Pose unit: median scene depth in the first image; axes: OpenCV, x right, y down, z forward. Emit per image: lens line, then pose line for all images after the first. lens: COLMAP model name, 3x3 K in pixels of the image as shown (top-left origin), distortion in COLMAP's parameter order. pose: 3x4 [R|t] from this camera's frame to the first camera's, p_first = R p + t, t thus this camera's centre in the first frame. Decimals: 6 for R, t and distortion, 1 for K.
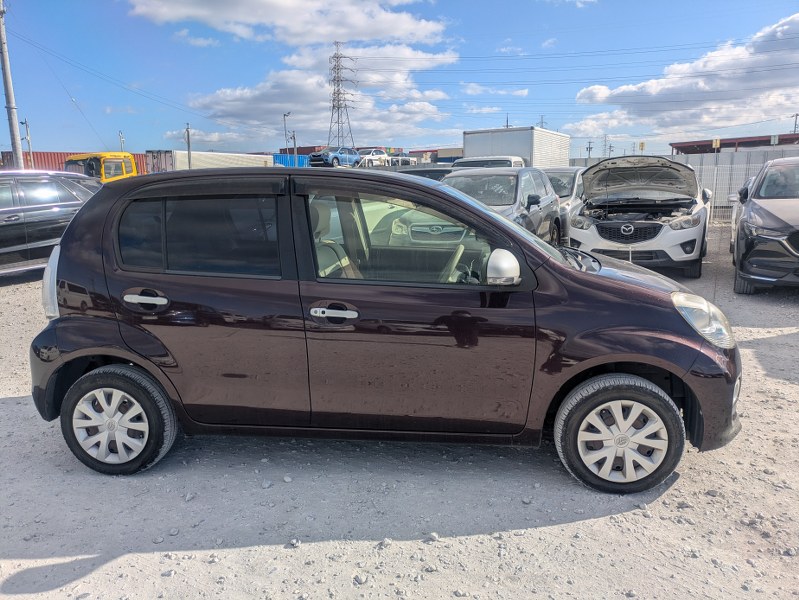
lens RADIAL K [[585.7, 0, 397.5], [0, 585.7, 287.0], [0, 0, 1]] dist [0.003898, -0.001386]
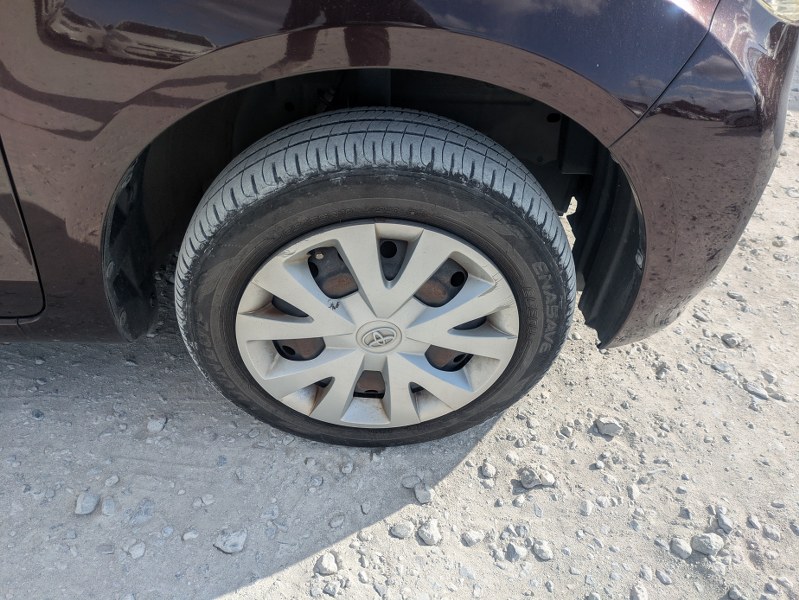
lens RADIAL K [[585.7, 0, 397.5], [0, 585.7, 287.0], [0, 0, 1]] dist [0.003898, -0.001386]
pose [[0.980575, -0.052843, 0.188891, 0.337268], [-0.051558, 0.859720, 0.508157, 0.083215], [-0.189246, -0.508025, 0.840296, 0.756670]]
